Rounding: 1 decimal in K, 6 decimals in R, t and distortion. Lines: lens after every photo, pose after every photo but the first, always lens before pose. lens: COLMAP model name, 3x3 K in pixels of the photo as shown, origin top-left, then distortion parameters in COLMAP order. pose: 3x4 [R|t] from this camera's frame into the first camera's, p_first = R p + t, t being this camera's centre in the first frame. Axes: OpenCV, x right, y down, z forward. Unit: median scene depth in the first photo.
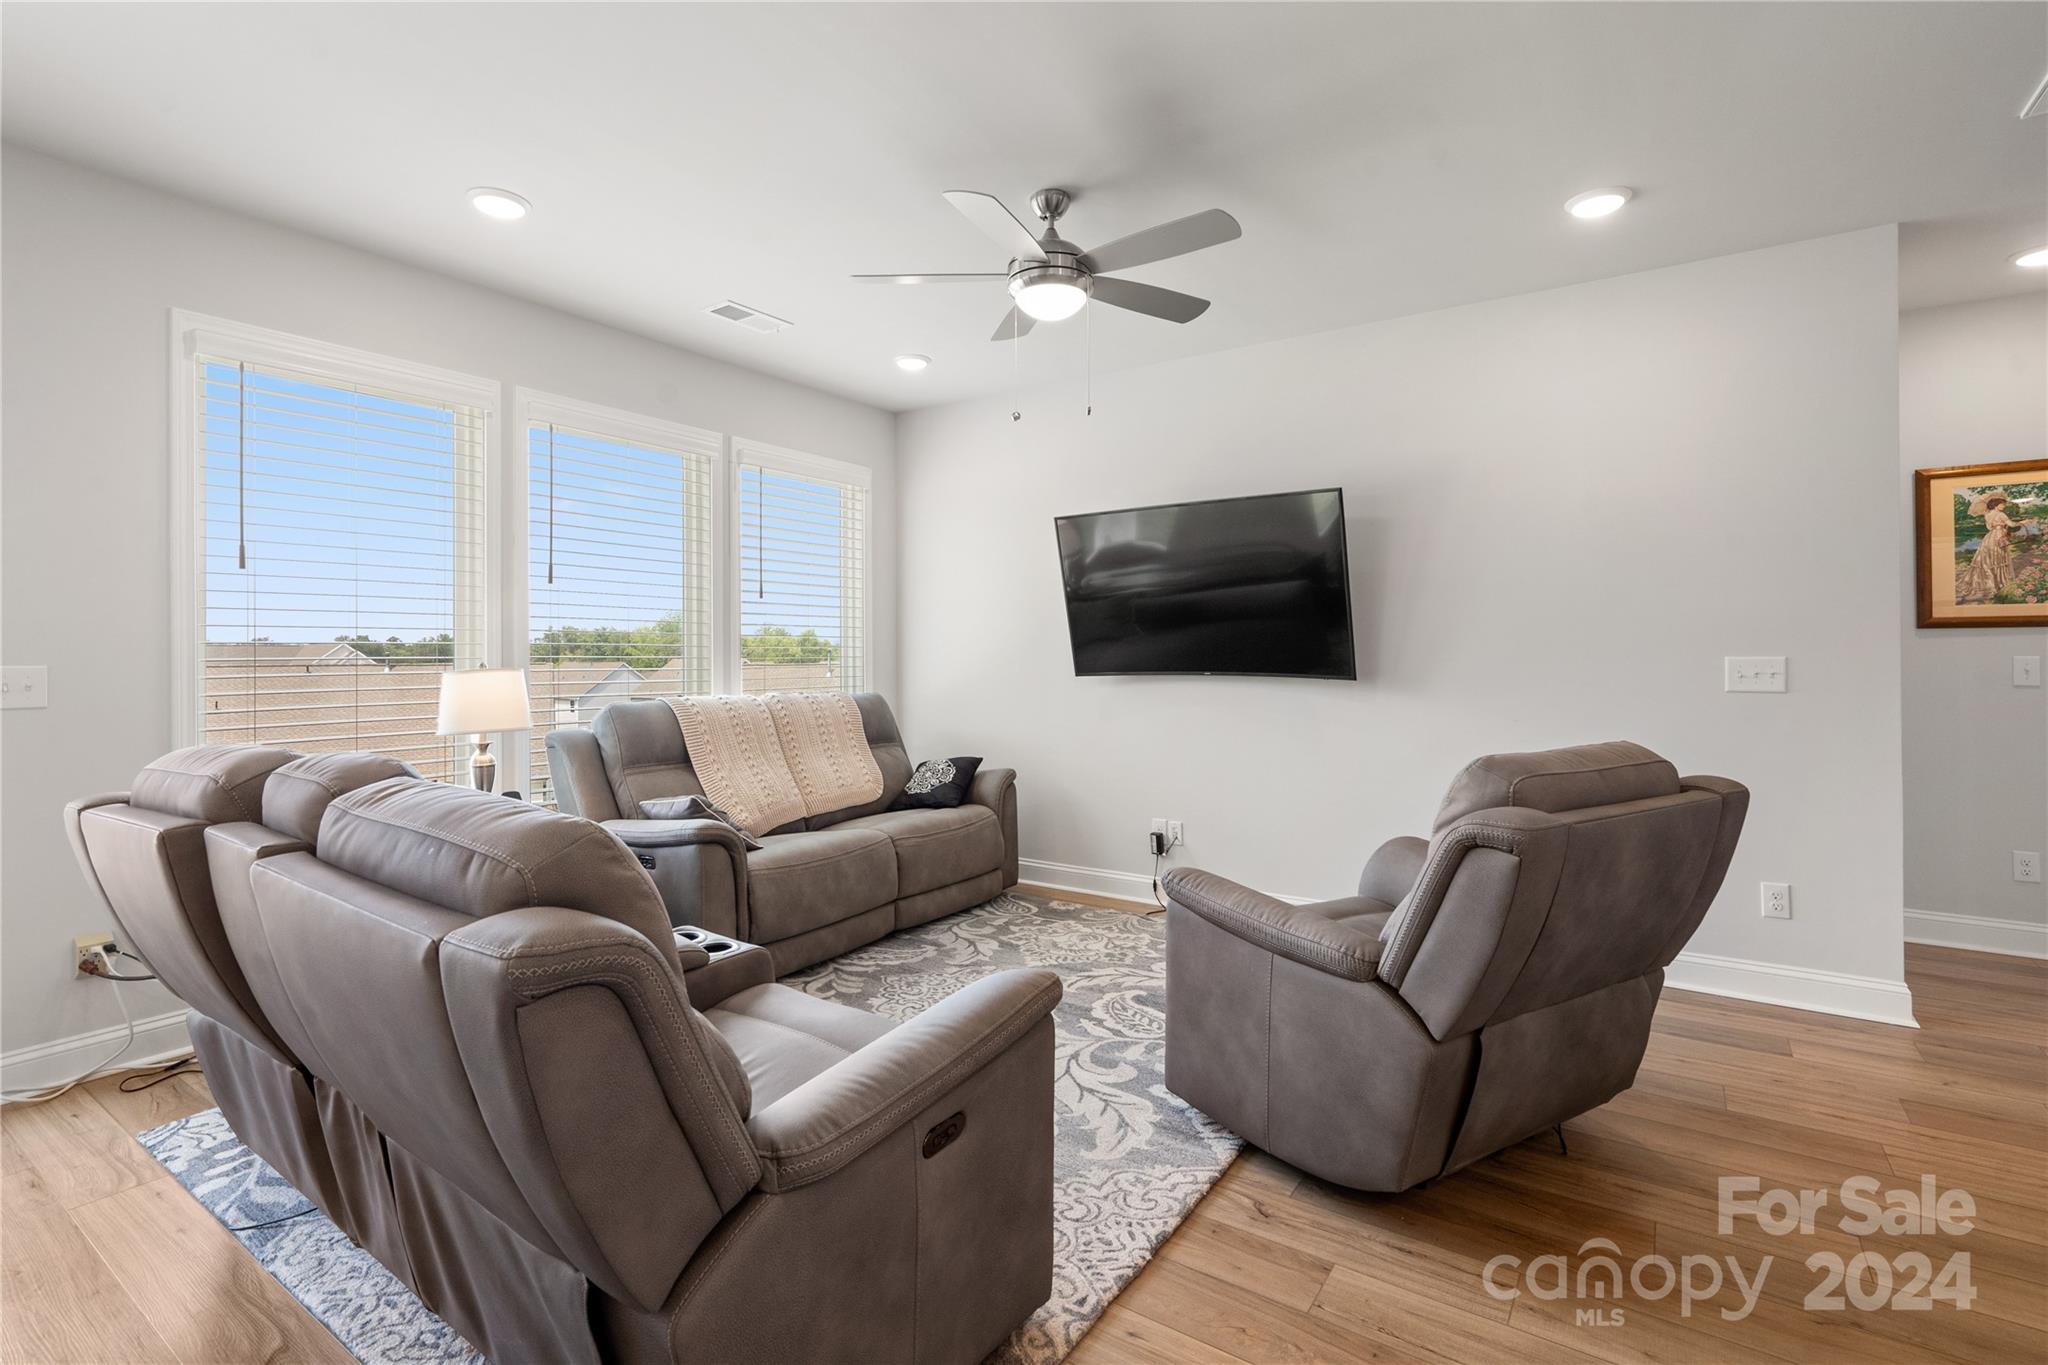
lens RADIAL K [[947.5, 0, 1030.7], [0, 947.5, 652.6], [0, 0, 1]] dist [0.000903, 0.000346]
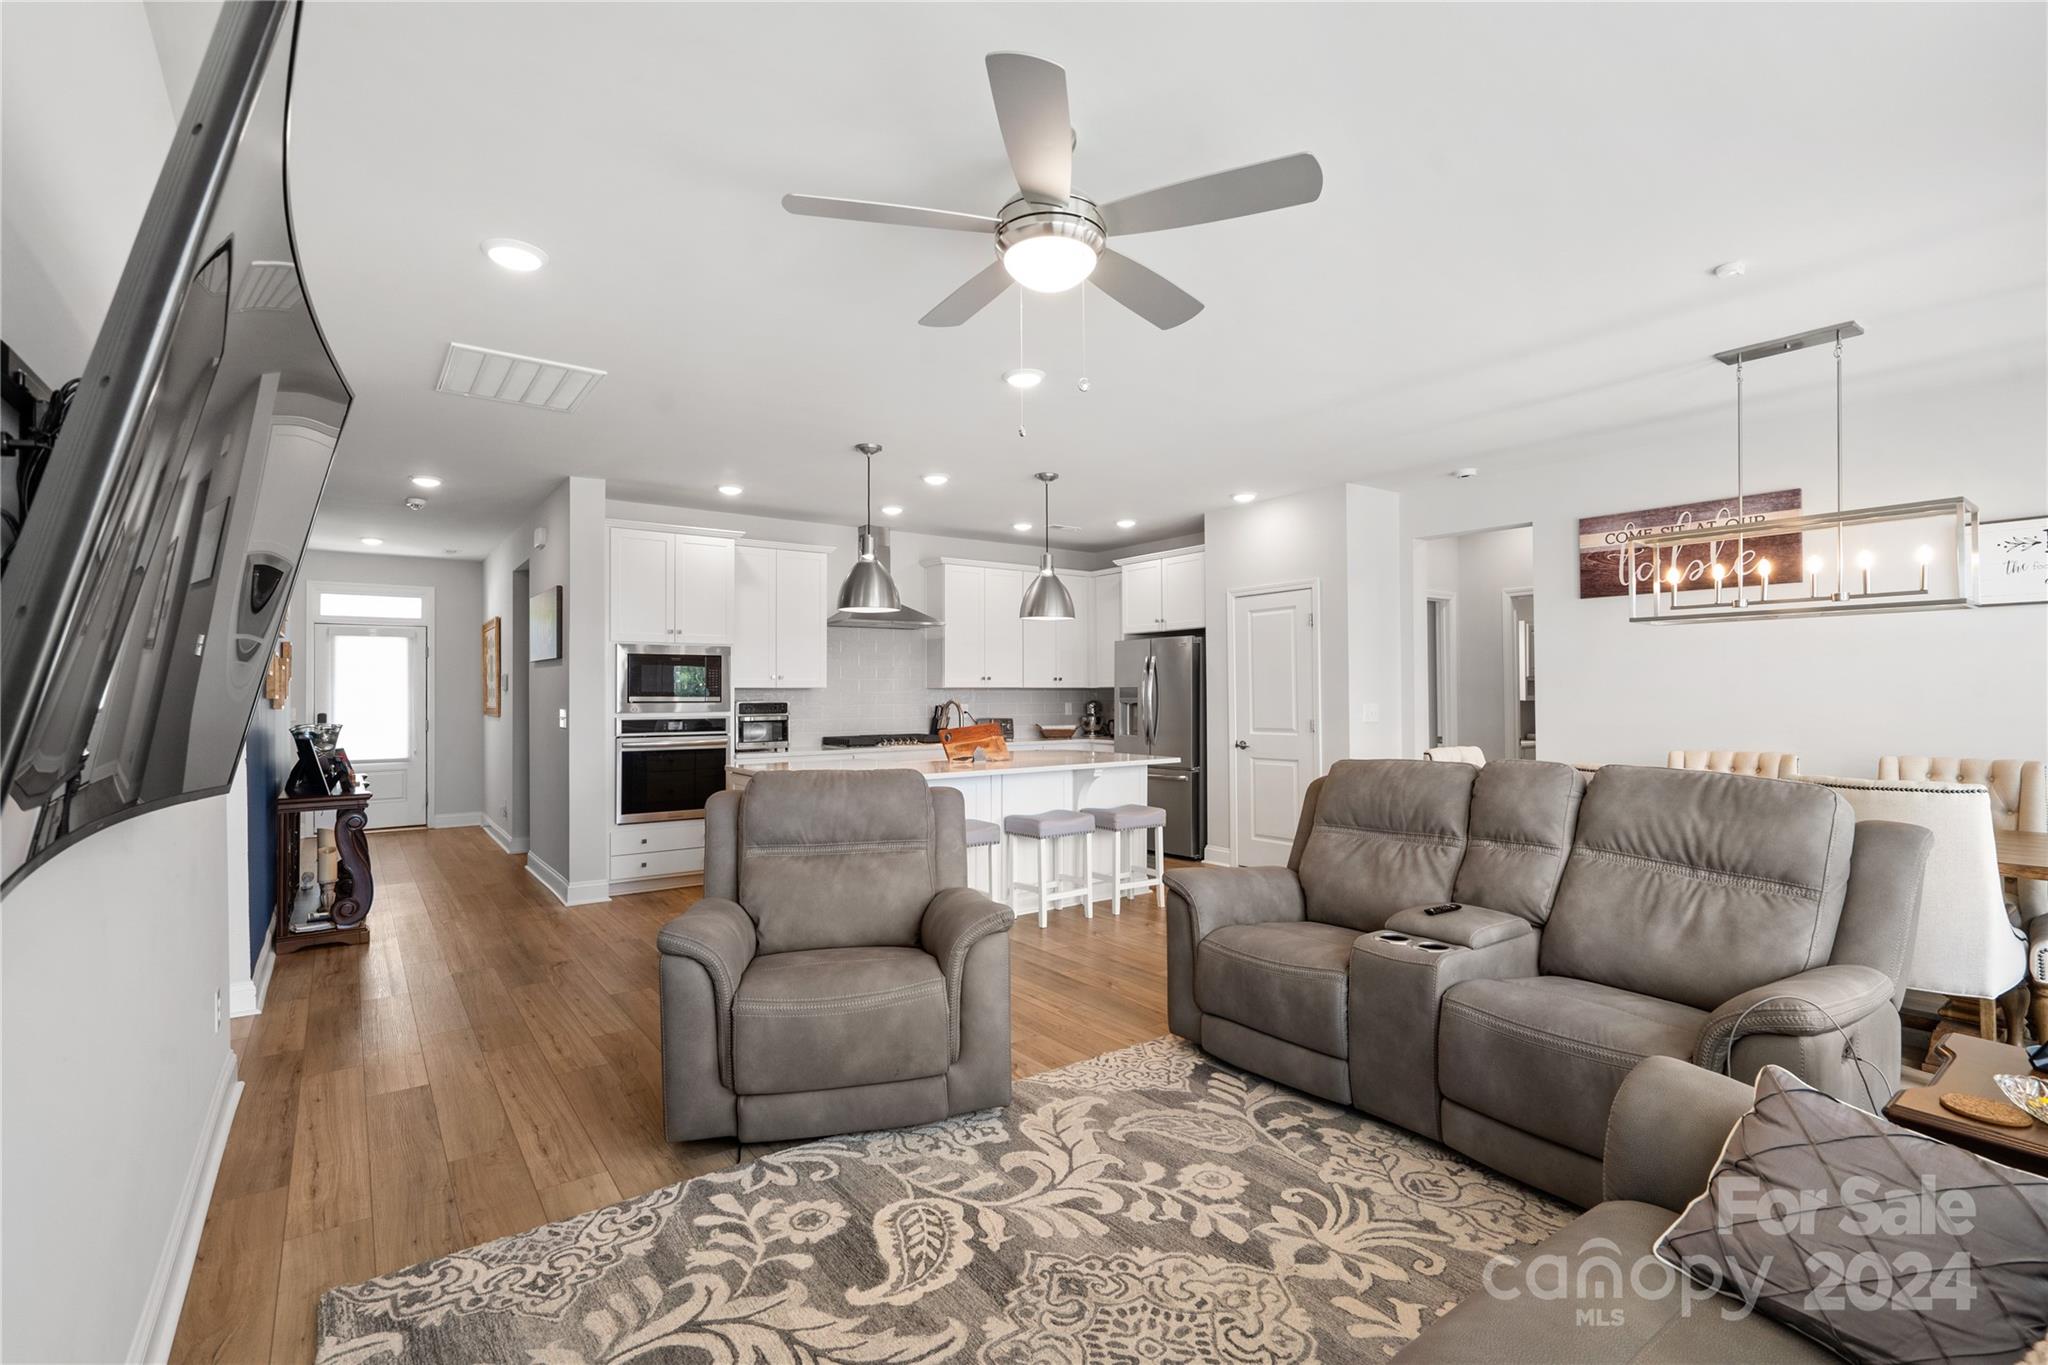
lens RADIAL K [[937.0, 0, 1031.8], [0, 937.0, 689.7], [0, 0, 1]] dist [-0.002135, 0.000311]
pose [[-0.943957, 0.010136, 0.329913, -0.166221], [0.008344, 0.999942, -0.006849, -0.013767], [-0.329963, -0.003712, -0.943987, 1.352781]]
